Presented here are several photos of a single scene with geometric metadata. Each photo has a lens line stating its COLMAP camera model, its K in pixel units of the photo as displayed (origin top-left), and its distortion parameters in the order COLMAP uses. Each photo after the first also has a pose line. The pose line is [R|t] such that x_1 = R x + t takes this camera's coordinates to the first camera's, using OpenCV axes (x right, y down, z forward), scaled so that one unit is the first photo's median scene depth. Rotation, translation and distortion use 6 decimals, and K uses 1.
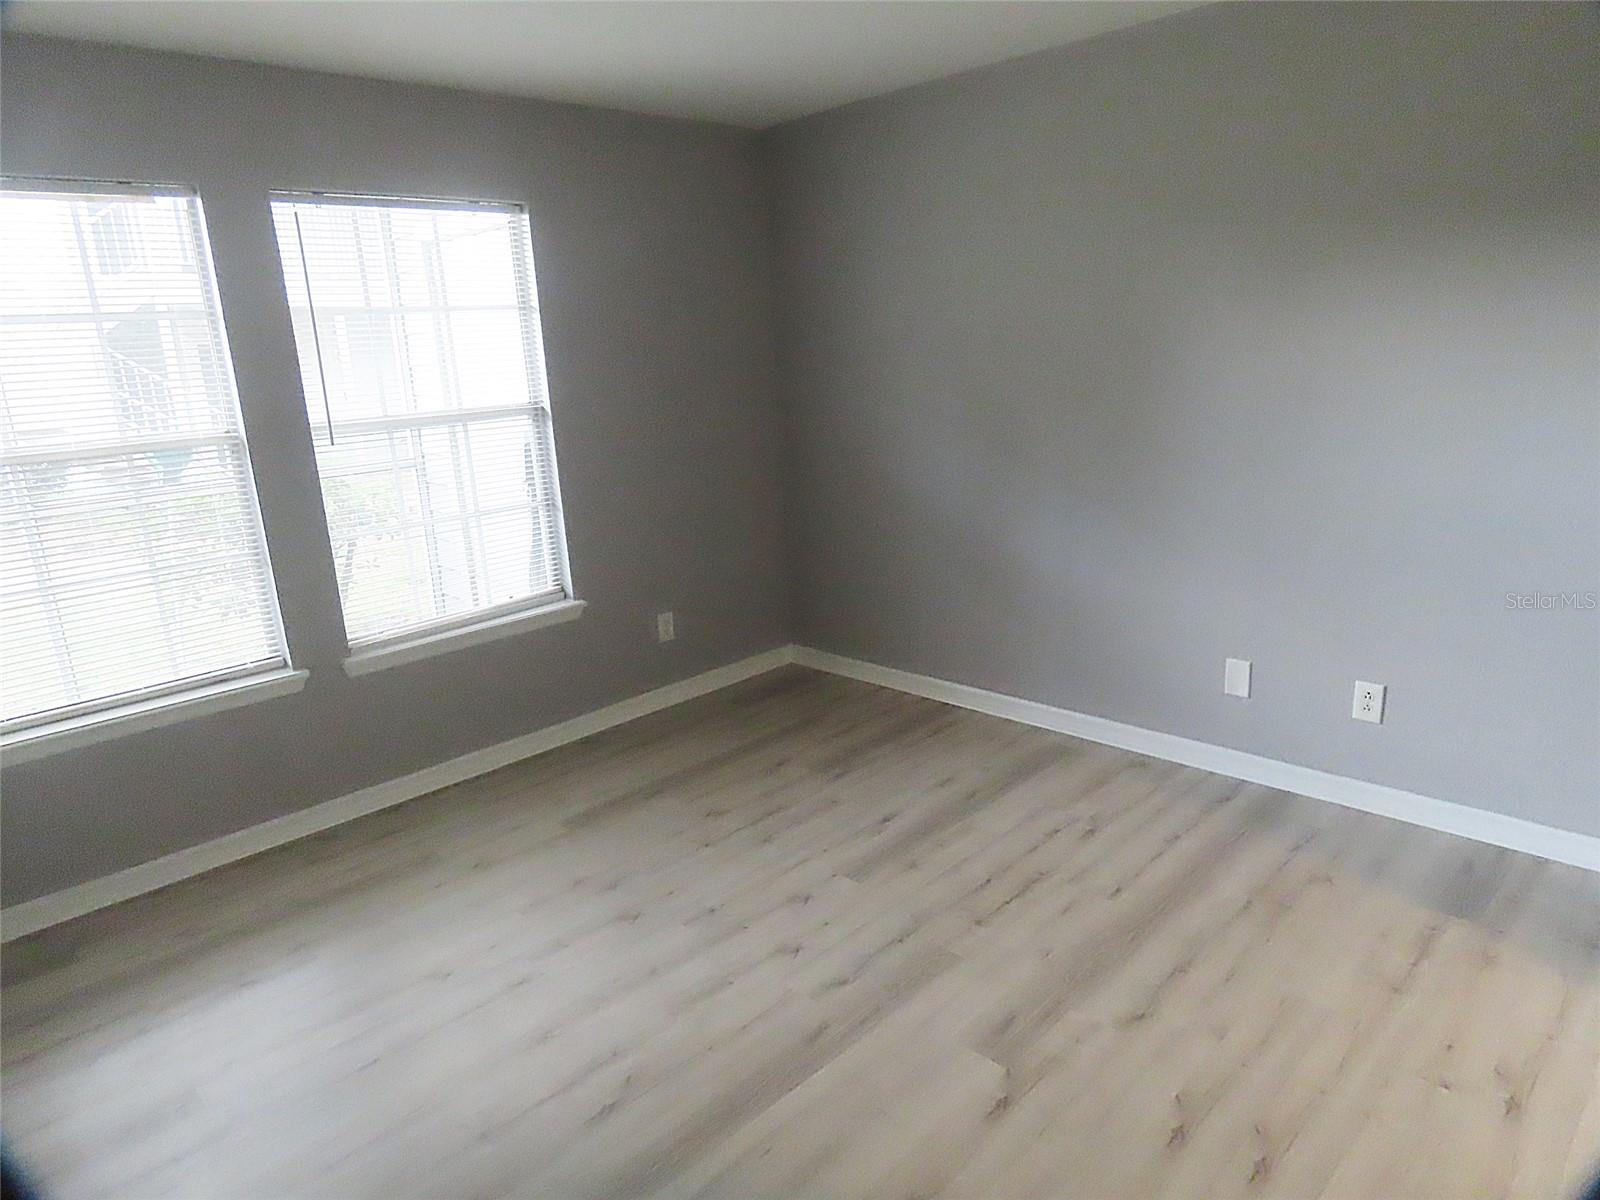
lens RADIAL K [[1016.7, 0, 811.7], [0, 1016.7, 591.2], [0, 0, 1]] dist [-0.009636, 0.002481]
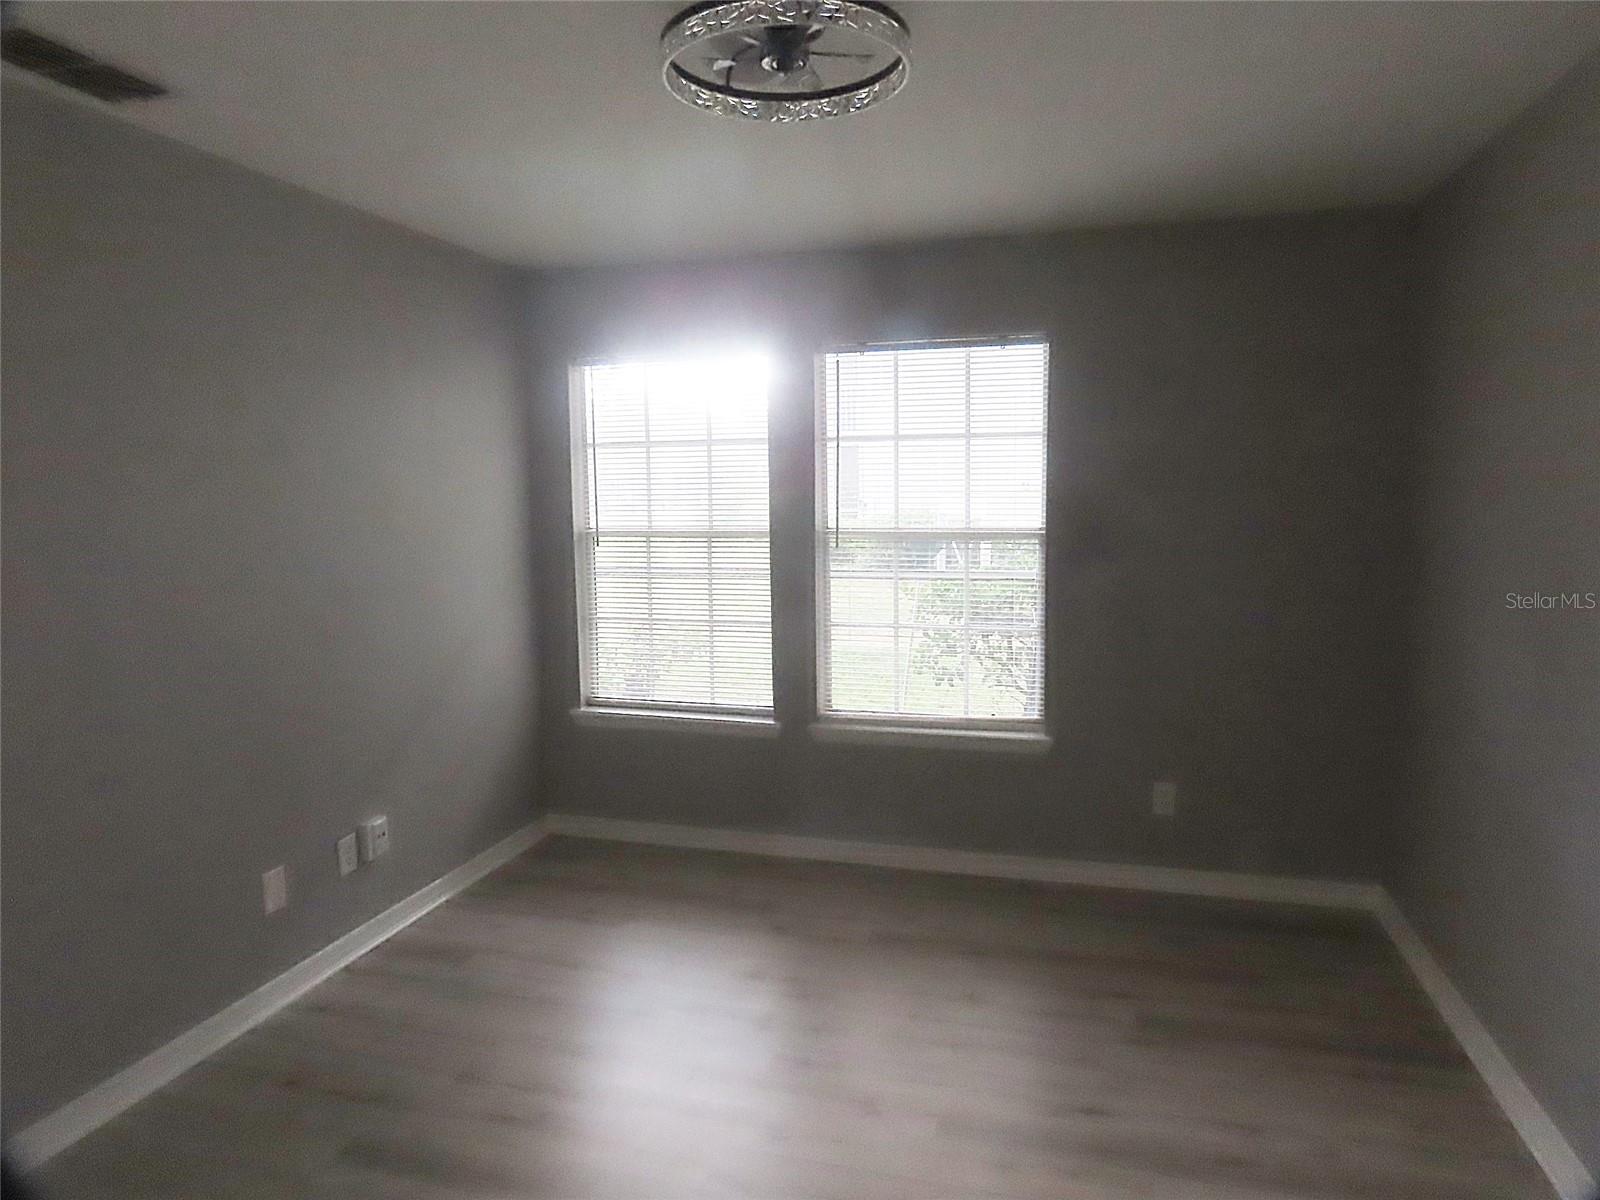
lens RADIAL K [[1016.7, 0, 802.0], [0, 1016.7, 588.1], [0, 0, 1]] dist [-0.009636, 0.002481]
pose [[0.496502, 0.153777, -0.854306, 0.555210], [-0.222720, 0.973804, 0.045847, -0.146950], [0.838976, 0.167507, 0.517745, 0.358704]]
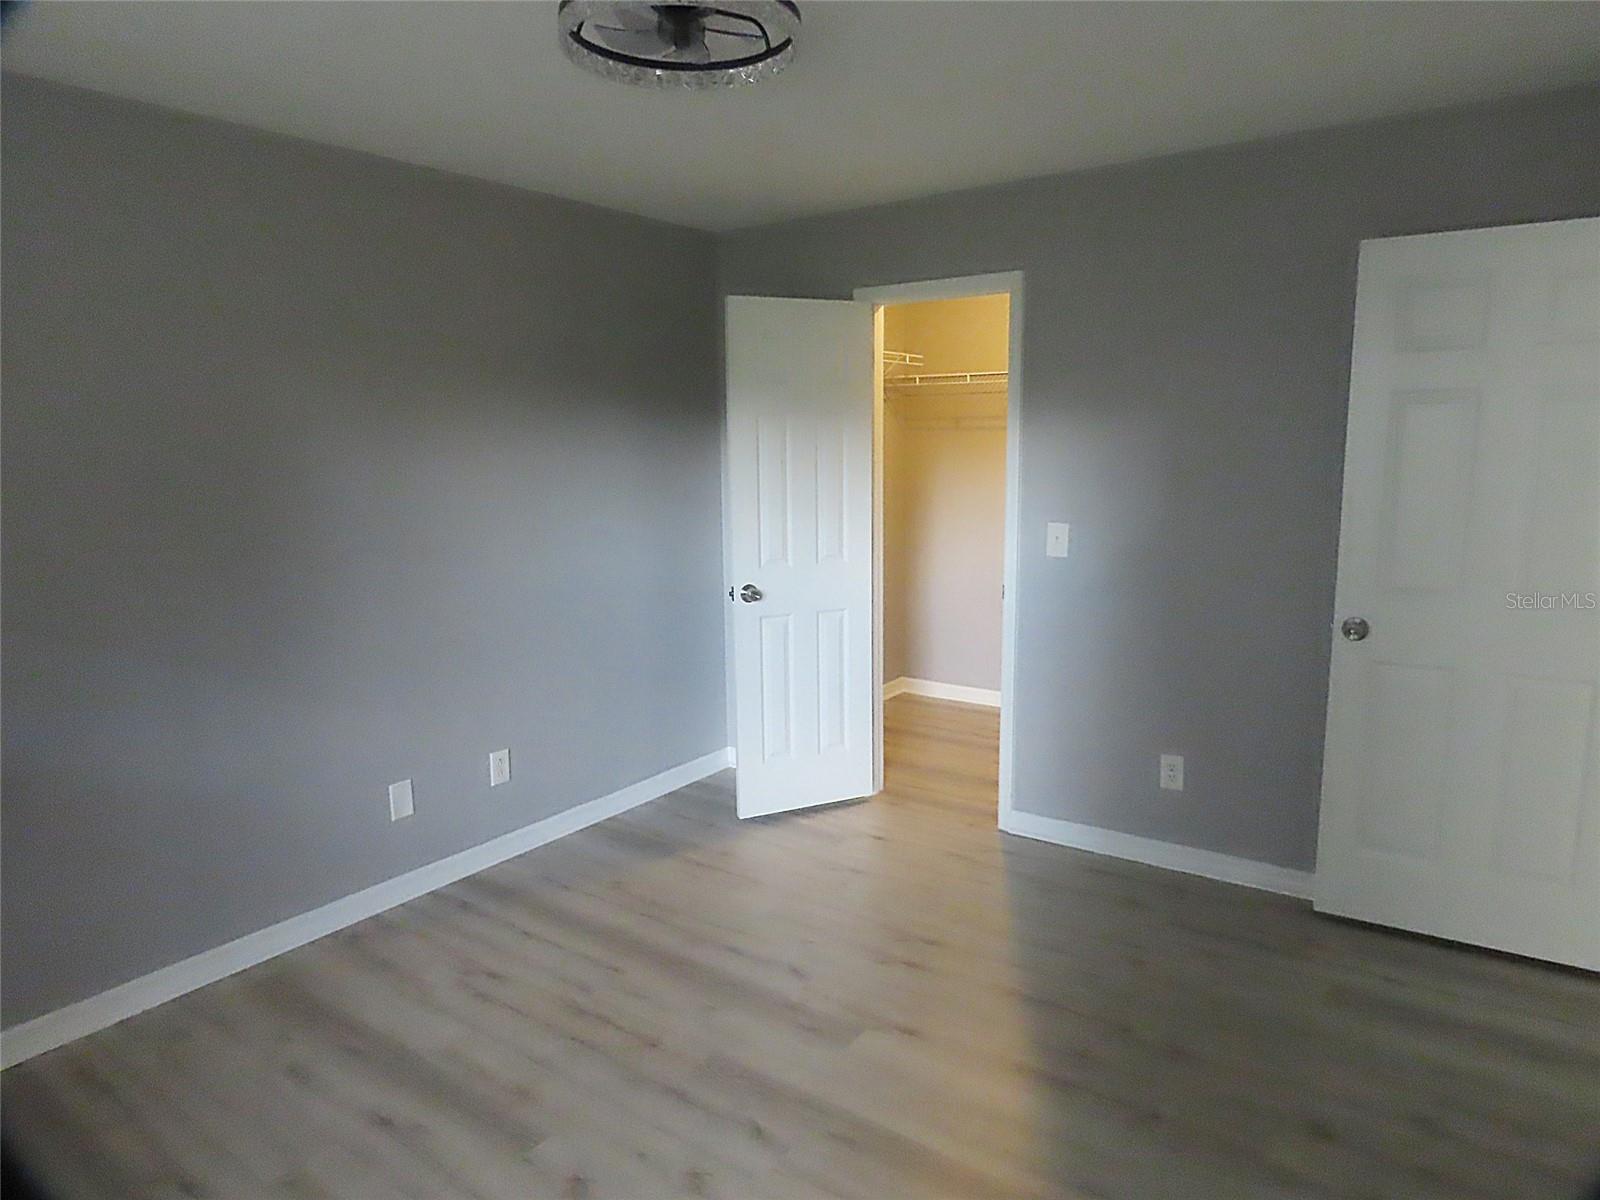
lens RADIAL K [[1016.7, 0, 804.0], [0, 1016.7, 600.4], [0, 0, 1]] dist [-0.009636, 0.002481]
pose [[-0.175838, -0.091696, 0.980139, -0.620457], [0.253060, 0.957982, 0.135022, -0.138506], [-0.951337, 0.271776, -0.145245, 0.721905]]
